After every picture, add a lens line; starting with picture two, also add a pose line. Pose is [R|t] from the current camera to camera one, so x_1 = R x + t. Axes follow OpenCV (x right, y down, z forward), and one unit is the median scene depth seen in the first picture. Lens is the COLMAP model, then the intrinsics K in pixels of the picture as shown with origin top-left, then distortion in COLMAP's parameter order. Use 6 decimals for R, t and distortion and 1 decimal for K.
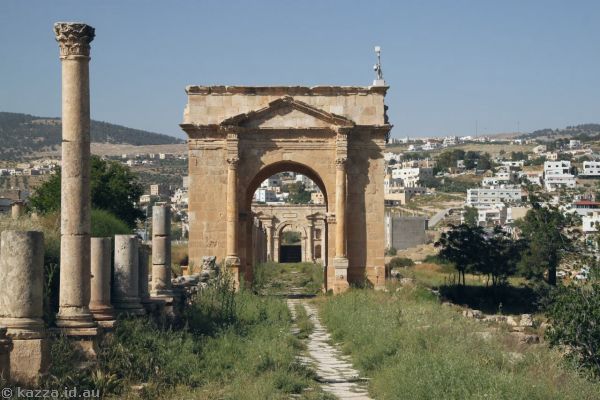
lens RADIAL K [[1456.4, 0, 299.5], [0, 1456.4, 200.7], [0, 0, 1]] dist [0.550728, 0.000000]
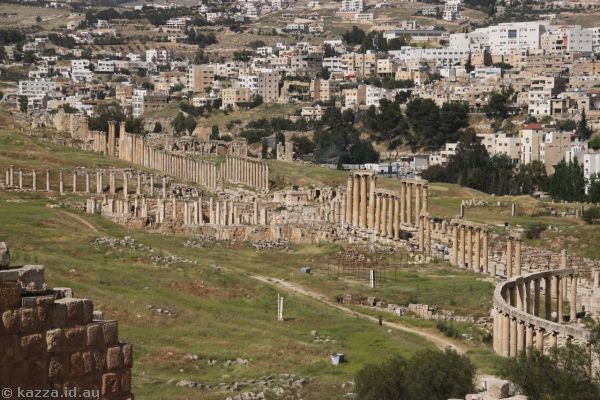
lens RADIAL K [[1791.6, 0, 302.7], [0, 1791.6, 206.7], [0, 0, 1]] dist [0.965432, 0.000000]
pose [[0.961084, -0.016516, 0.275763, -0.117778], [-0.008942, 0.995828, 0.090806, -0.049314], [-0.276112, -0.089738, 0.956927, -0.818827]]
